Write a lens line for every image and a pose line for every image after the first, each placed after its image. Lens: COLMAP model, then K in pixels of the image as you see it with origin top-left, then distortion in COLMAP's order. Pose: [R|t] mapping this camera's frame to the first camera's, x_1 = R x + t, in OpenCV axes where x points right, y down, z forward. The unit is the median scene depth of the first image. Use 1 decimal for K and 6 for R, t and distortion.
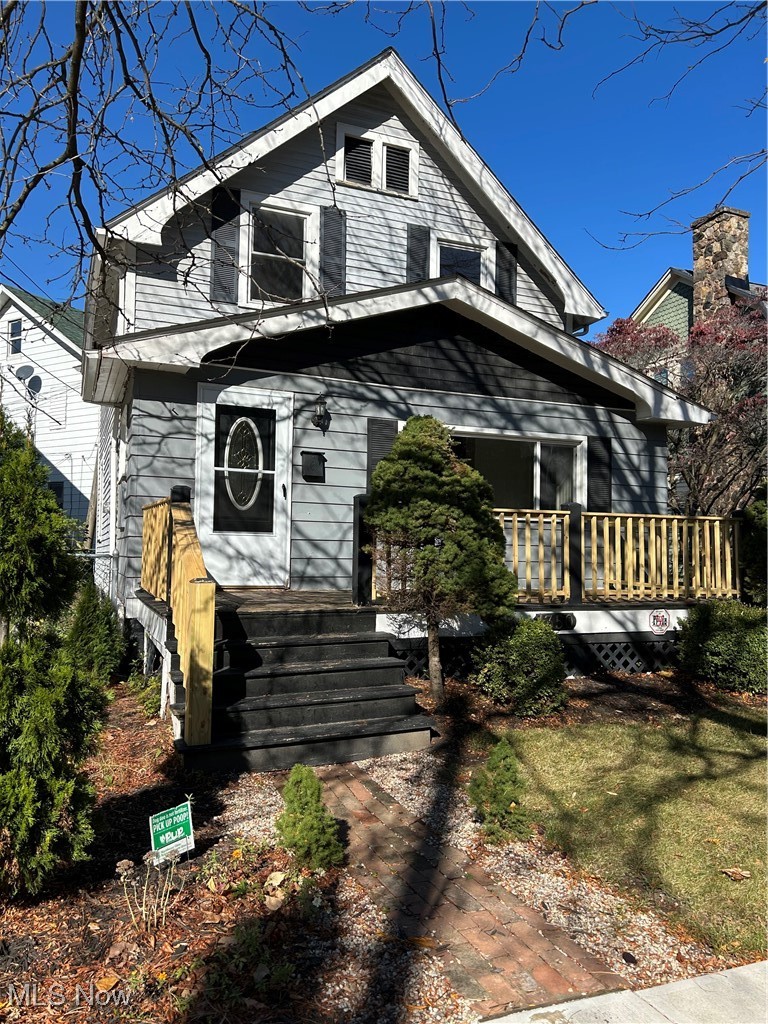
lens RADIAL K [[783.9, 0, 384.0], [0, 783.9, 512.0], [0, 0, 1]] dist [0.039209, -0.003399]
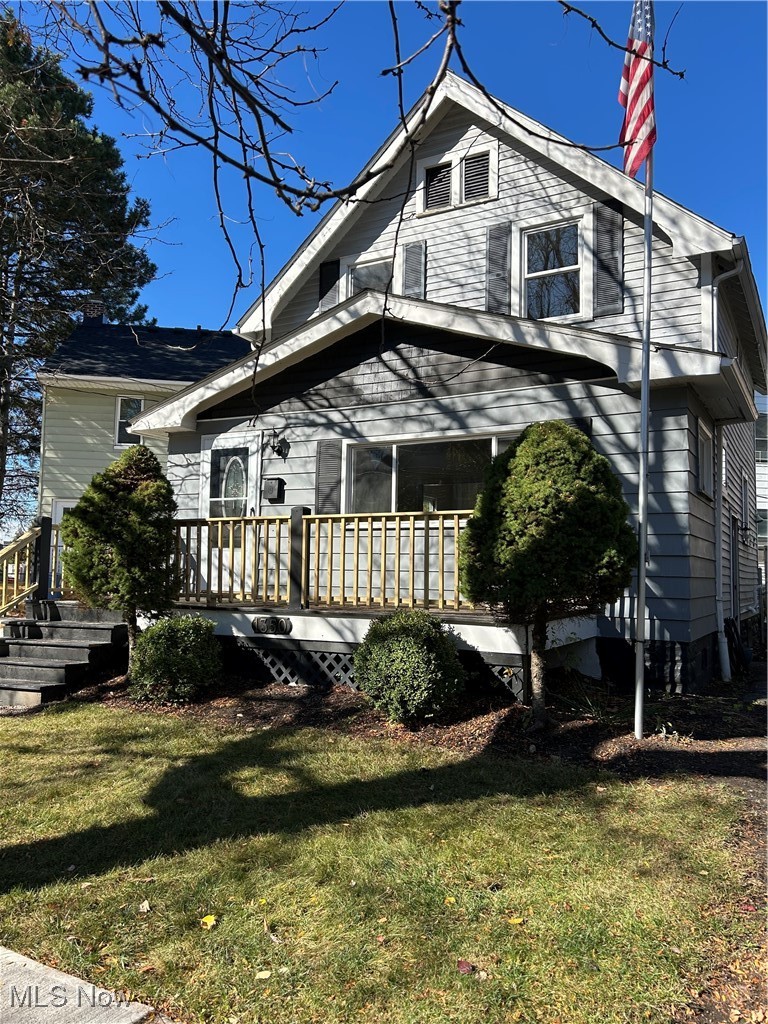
lens RADIAL K [[783.9, 0, 384.0], [0, 783.9, 512.0], [0, 0, 1]] dist [0.039209, -0.003399]
pose [[0.612984, -0.068407, -0.787129, 0.886392], [0.036164, 0.997630, -0.058538, 0.046558], [0.789267, 0.007417, 0.614005, 0.392998]]
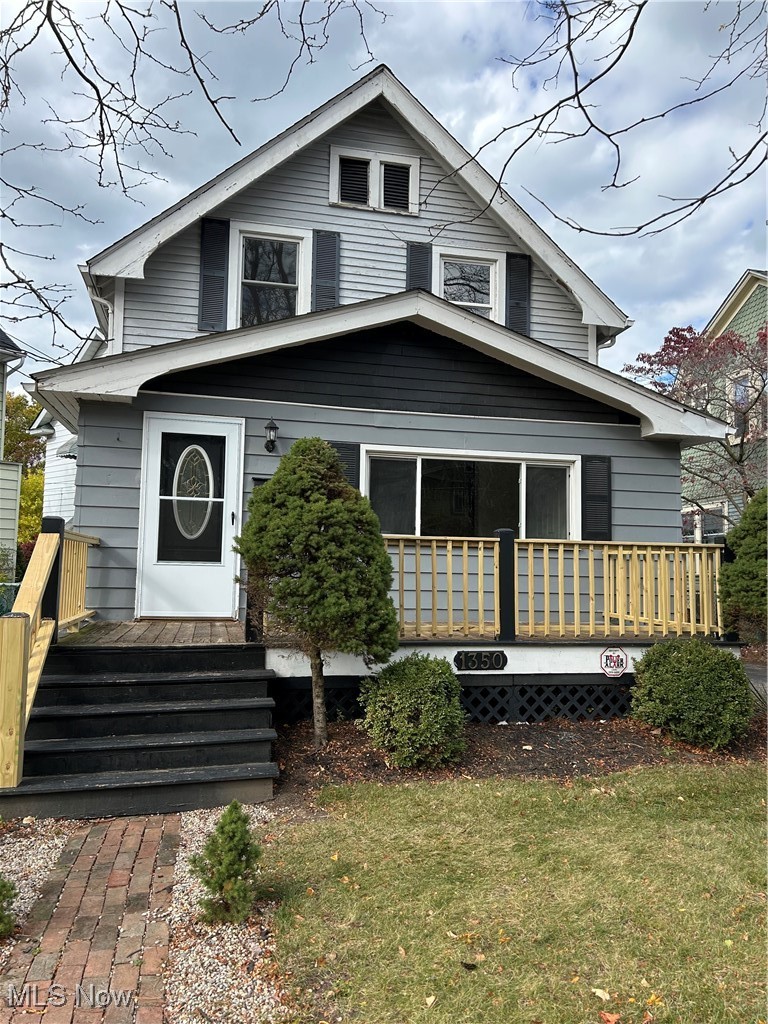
lens RADIAL K [[783.9, 0, 384.0], [0, 783.9, 512.0], [0, 0, 1]] dist [0.039209, -0.003399]
pose [[0.984682, -0.013035, -0.173875, 0.213127], [0.007189, 0.999389, -0.034210, -0.000833], [0.174214, 0.032436, 0.984173, 0.068175]]
